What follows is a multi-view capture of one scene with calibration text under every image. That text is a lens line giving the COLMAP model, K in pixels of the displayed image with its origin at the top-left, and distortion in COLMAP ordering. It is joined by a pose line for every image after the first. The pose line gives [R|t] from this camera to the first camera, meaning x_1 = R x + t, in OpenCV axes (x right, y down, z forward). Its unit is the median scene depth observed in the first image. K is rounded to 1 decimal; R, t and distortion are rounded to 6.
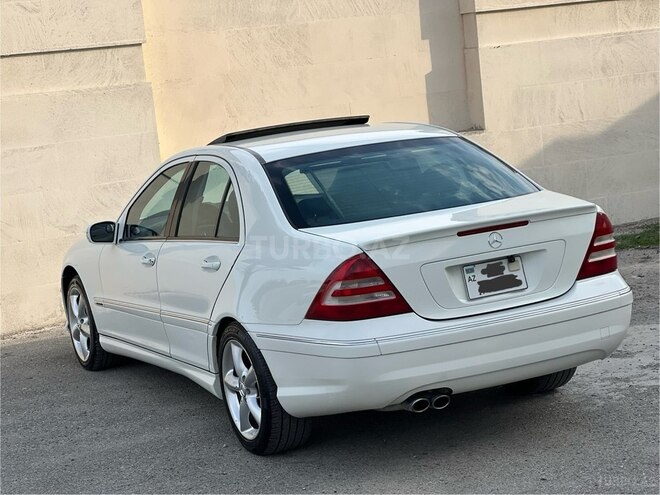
lens RADIAL K [[1454.7, 0, 323.2], [0, 1454.7, 228.2], [0, 0, 1]] dist [0.212749, 0.000000]
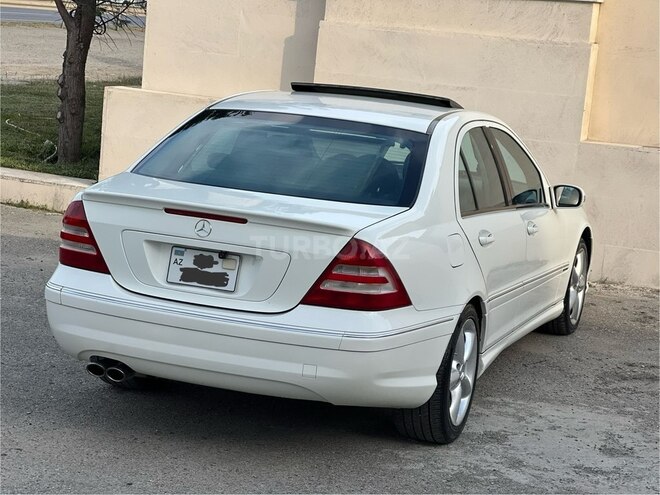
lens RADIAL K [[1454.7, 0, 329.6], [0, 1454.7, 233.4], [0, 0, 1]] dist [0.212749, 0.000000]
pose [[0.685565, 0.268467, -0.676702, 0.506615], [-0.239626, 0.960940, 0.138468, -0.086073], [0.687445, 0.067226, 0.723119, 0.250408]]
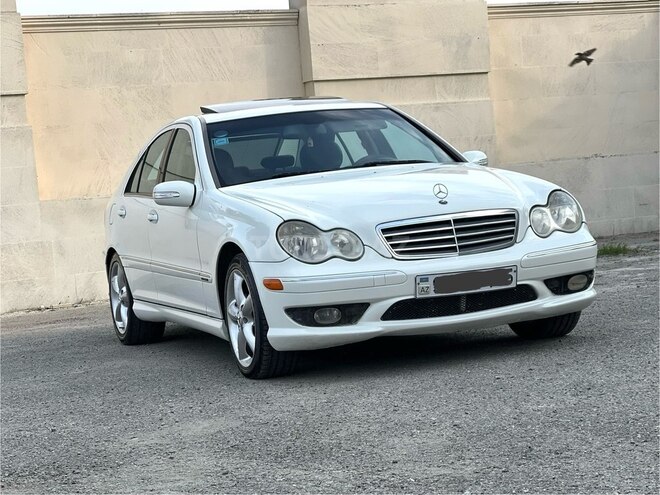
lens RADIAL K [[1454.7, 0, 336.4], [0, 1454.7, 241.0], [0, 0, 1]] dist [0.212749, 0.000000]
pose [[0.999855, 0.013947, 0.009771, 0.145209], [-0.013060, 0.996244, -0.085599, 0.112492], [-0.010928, 0.085459, 0.996282, -0.245423]]
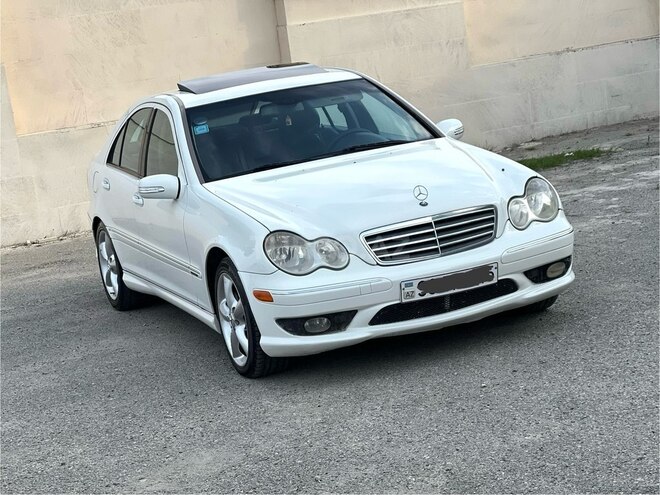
lens RADIAL K [[1454.7, 0, 328.1], [0, 1454.7, 240.2], [0, 0, 1]] dist [0.212749, 0.000000]
pose [[0.999077, -0.038068, 0.019898, 0.140966], [0.037580, 0.998996, 0.024386, 0.032432], [-0.020806, -0.023616, 0.999505, -0.268498]]
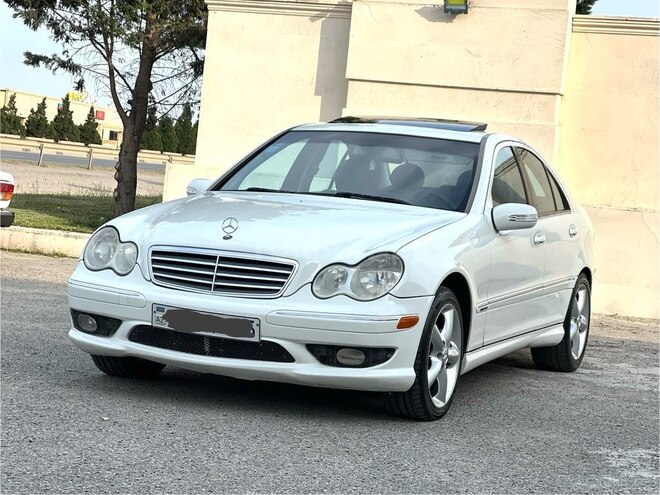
lens RADIAL K [[1454.7, 0, 312.9], [0, 1454.7, 253.8], [0, 0, 1]] dist [0.212749, 0.000000]
pose [[0.706661, 0.208323, -0.676189, 0.678755], [-0.247288, 0.968123, 0.039831, 0.005026], [0.662932, 0.139067, 0.735651, -0.013439]]
